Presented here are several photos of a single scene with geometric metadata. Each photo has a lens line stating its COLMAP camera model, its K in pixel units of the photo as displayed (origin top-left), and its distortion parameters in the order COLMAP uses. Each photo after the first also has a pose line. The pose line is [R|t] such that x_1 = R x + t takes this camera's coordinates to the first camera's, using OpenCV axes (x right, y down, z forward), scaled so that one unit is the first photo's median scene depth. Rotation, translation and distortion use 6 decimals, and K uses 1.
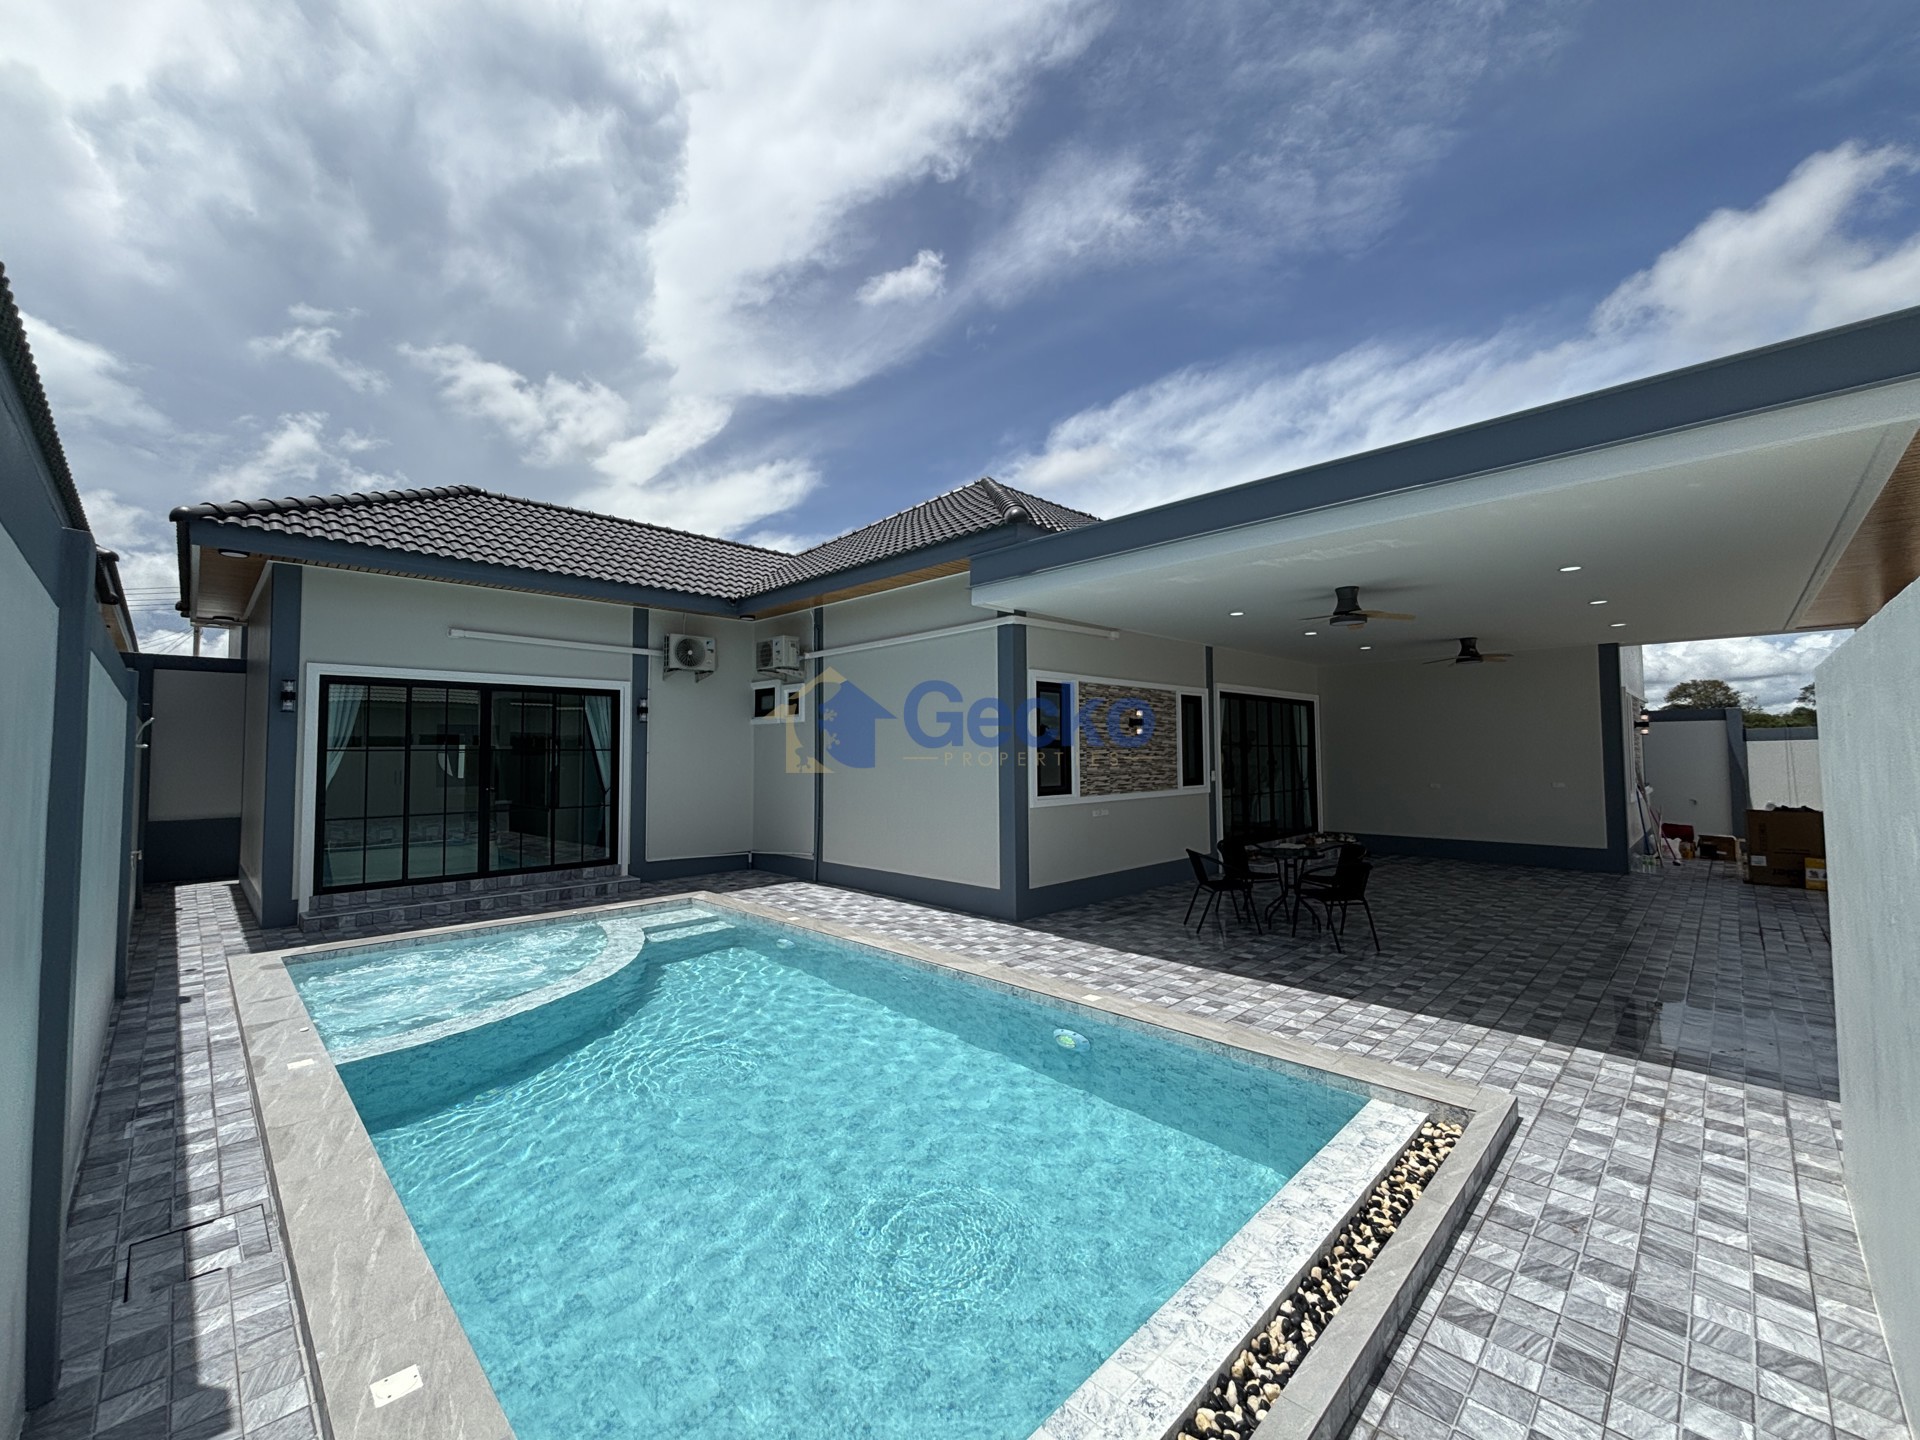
lens RADIAL K [[769.9, 0, 960.0], [0, 769.9, 720.0], [0, 0, 1]] dist [0.014440, -0.013234]
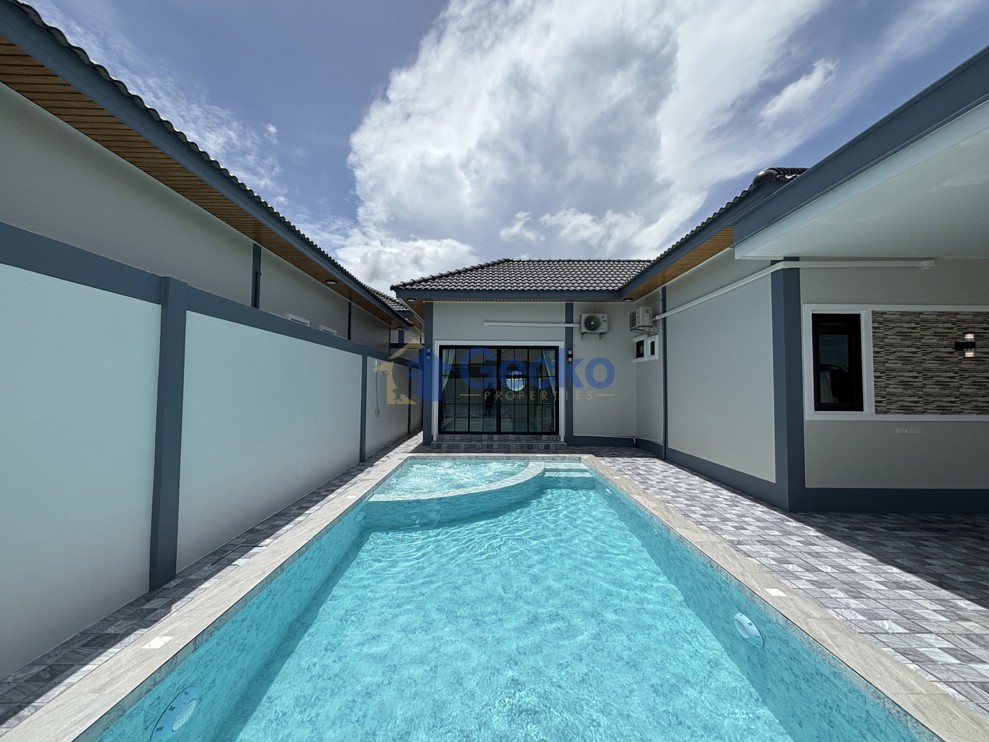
lens RADIAL K [[397.7, 0, 494.5], [0, 397.7, 371.0], [0, 0, 1]] dist [0.019166, -0.007446]
pose [[0.710890, -0.015305, -0.703137, 0.179374], [0.018277, 0.999828, -0.003285, 0.030081], [0.703066, -0.010517, 0.711047, 0.207168]]
